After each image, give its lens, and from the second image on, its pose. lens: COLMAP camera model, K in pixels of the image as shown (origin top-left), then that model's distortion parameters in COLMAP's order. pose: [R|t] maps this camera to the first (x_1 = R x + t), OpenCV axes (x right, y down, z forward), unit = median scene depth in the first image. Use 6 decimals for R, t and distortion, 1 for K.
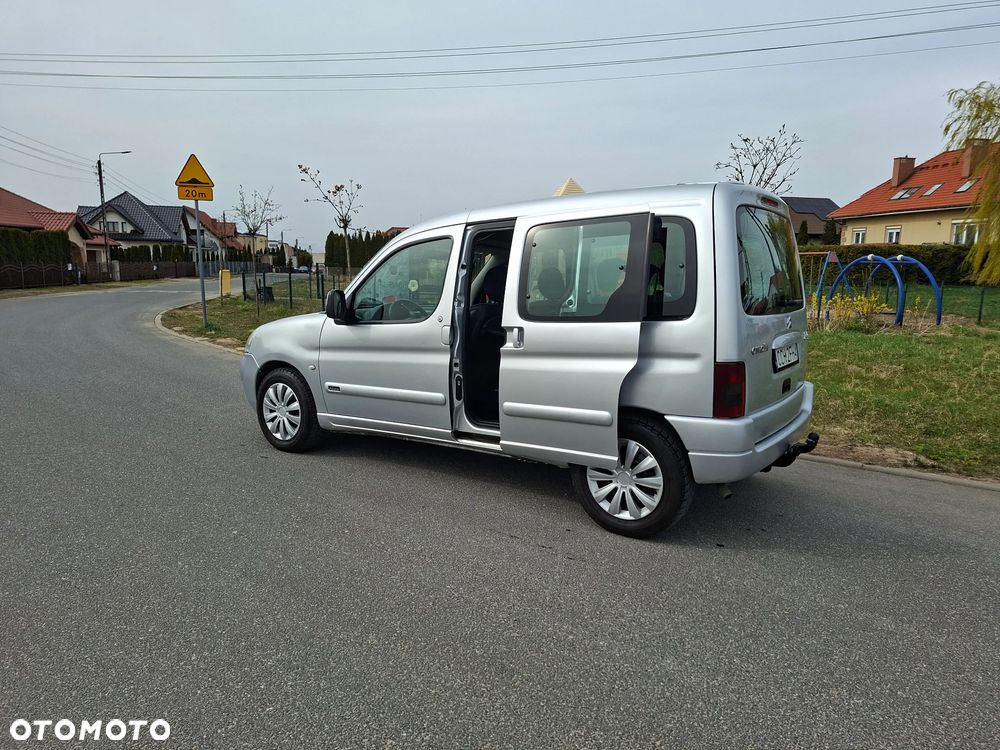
lens RADIAL K [[694.5, 0, 509.2], [0, 694.5, 377.9], [0, 0, 1]] dist [0.078859, -0.080692]
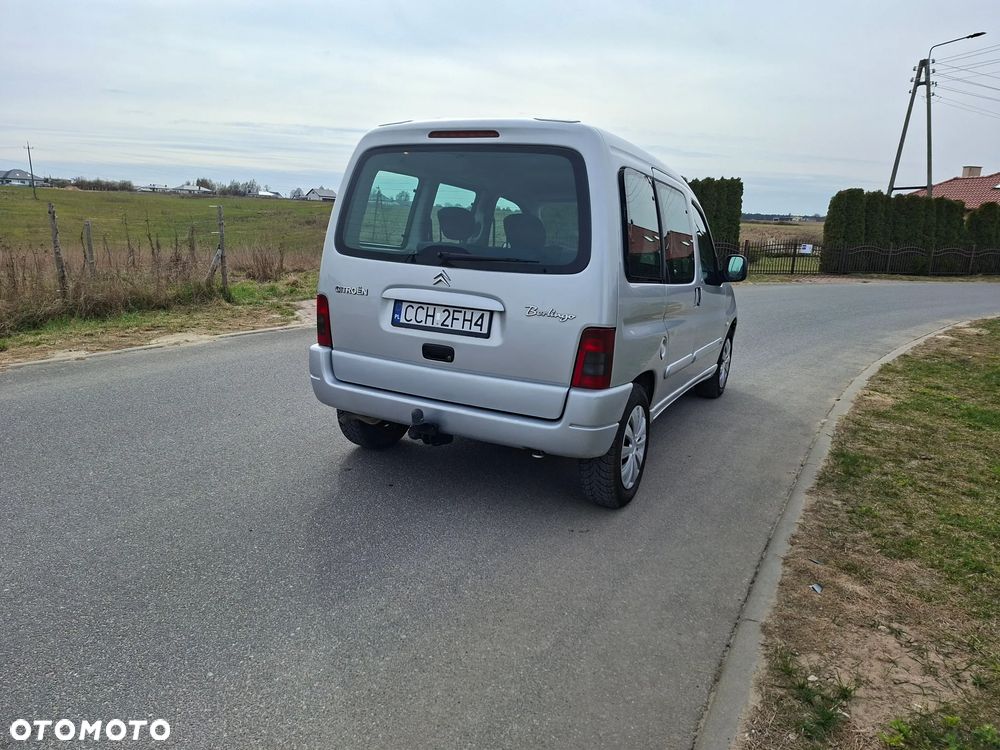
lens RADIAL K [[694.5, 0, 489.6], [0, 694.5, 369.3], [0, 0, 1]] dist [0.078859, -0.080692]
pose [[0.101850, 0.194535, -0.975594, 1.010615], [-0.194999, 0.965572, 0.172179, -0.104356], [0.975501, 0.172703, 0.136278, 0.783206]]
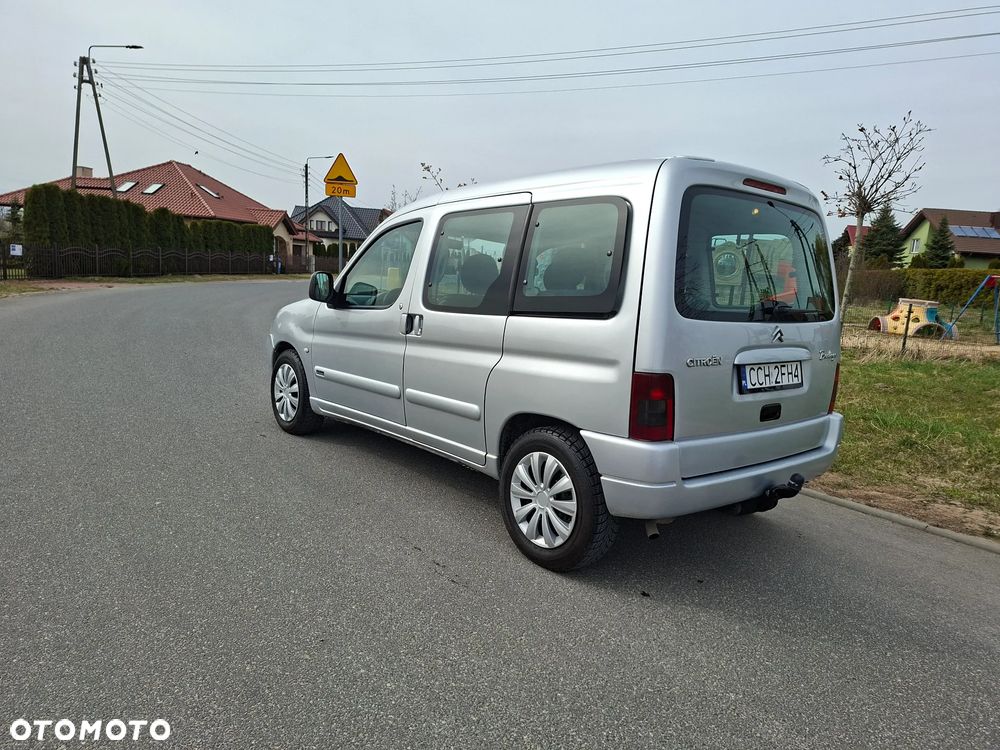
lens RADIAL K [[694.5, 0, 508.3], [0, 694.5, 374.0], [0, 0, 1]] dist [0.078859, -0.080692]
pose [[0.964795, 0.084846, -0.248940, 0.247750], [-0.089035, 0.996013, -0.005596, -0.001111], [0.247473, 0.027563, 0.968503, 0.113486]]
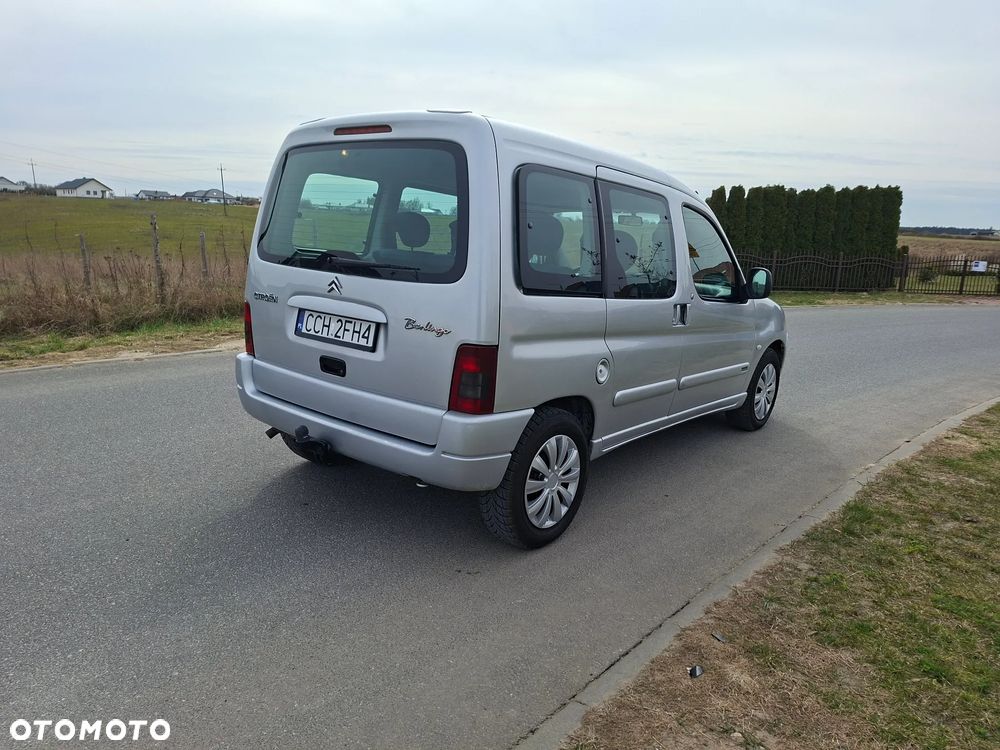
lens RADIAL K [[694.5, 0, 497.3], [0, 694.5, 381.7], [0, 0, 1]] dist [0.078859, -0.080692]
pose [[-0.102569, 0.191361, -0.976146, 0.944210], [-0.199961, 0.957323, 0.208682, -0.142422], [0.974420, 0.216595, -0.059928, 1.015169]]
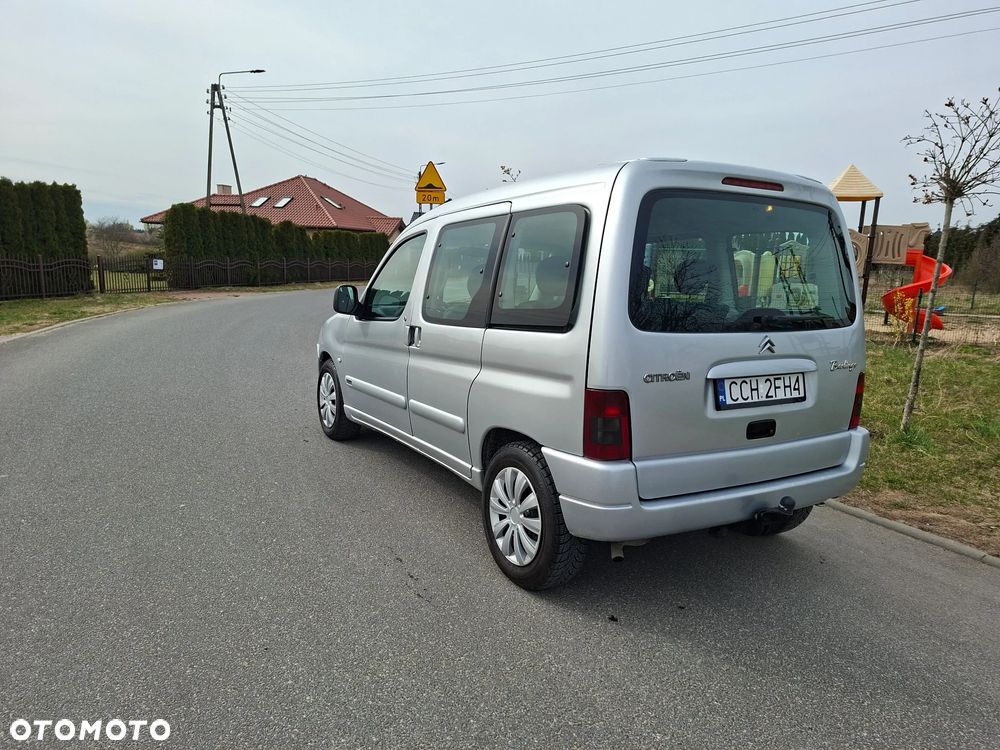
lens RADIAL K [[694.5, 0, 502.3], [0, 694.5, 381.4], [0, 0, 1]] dist [0.078859, -0.080692]
pose [[0.905411, 0.085995, -0.415735, 0.372340], [-0.084095, 0.996194, 0.022917, -0.027562], [0.416123, 0.014212, 0.909197, 0.167888]]
